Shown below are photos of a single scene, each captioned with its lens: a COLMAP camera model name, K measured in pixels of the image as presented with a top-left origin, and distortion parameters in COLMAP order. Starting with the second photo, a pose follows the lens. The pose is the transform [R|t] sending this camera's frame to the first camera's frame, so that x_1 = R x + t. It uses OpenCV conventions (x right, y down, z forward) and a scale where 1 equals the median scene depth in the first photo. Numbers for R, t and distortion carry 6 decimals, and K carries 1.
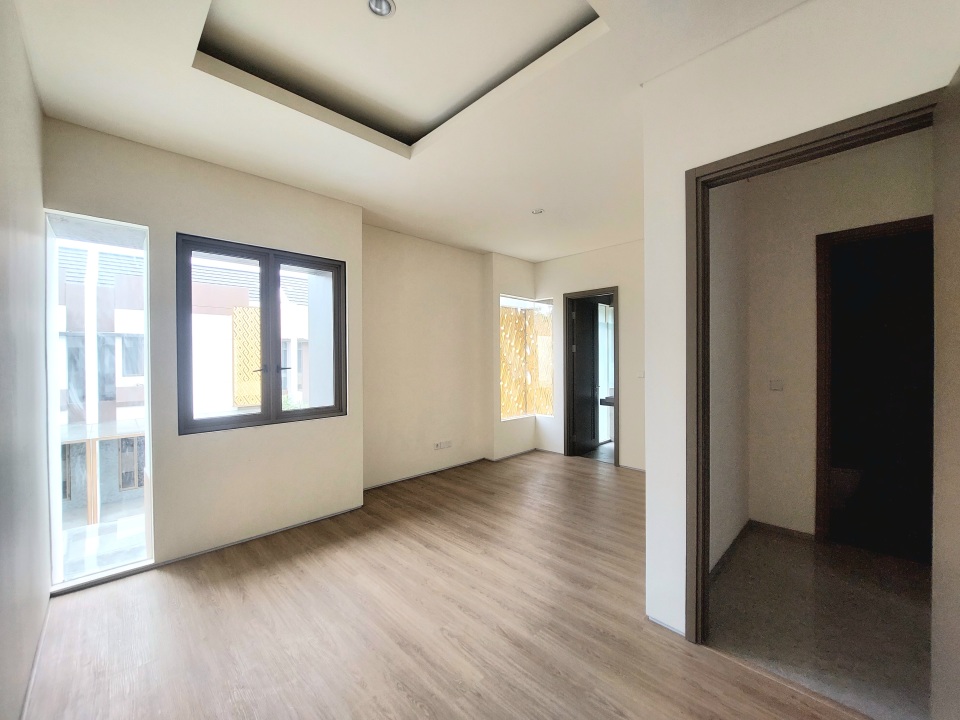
lens RADIAL K [[387.0, 0, 481.7], [0, 387.0, 359.9], [0, 0, 1]] dist [-0.004727, -0.000589]
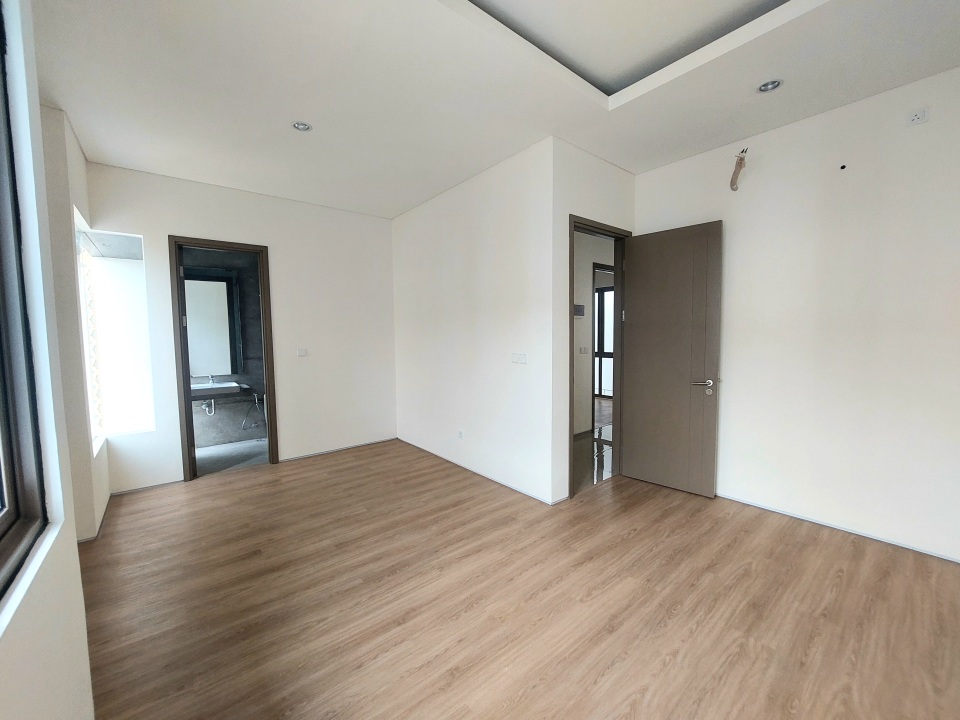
lens RADIAL K [[387.0, 0, 482.6], [0, 387.0, 358.4], [0, 0, 1]] dist [-0.004727, -0.000589]
pose [[0.089707, -0.066461, 0.993748, -0.913782], [0.019972, 0.997690, 0.064921, 0.000461], [-0.995768, 0.014023, 0.090827, 0.980672]]
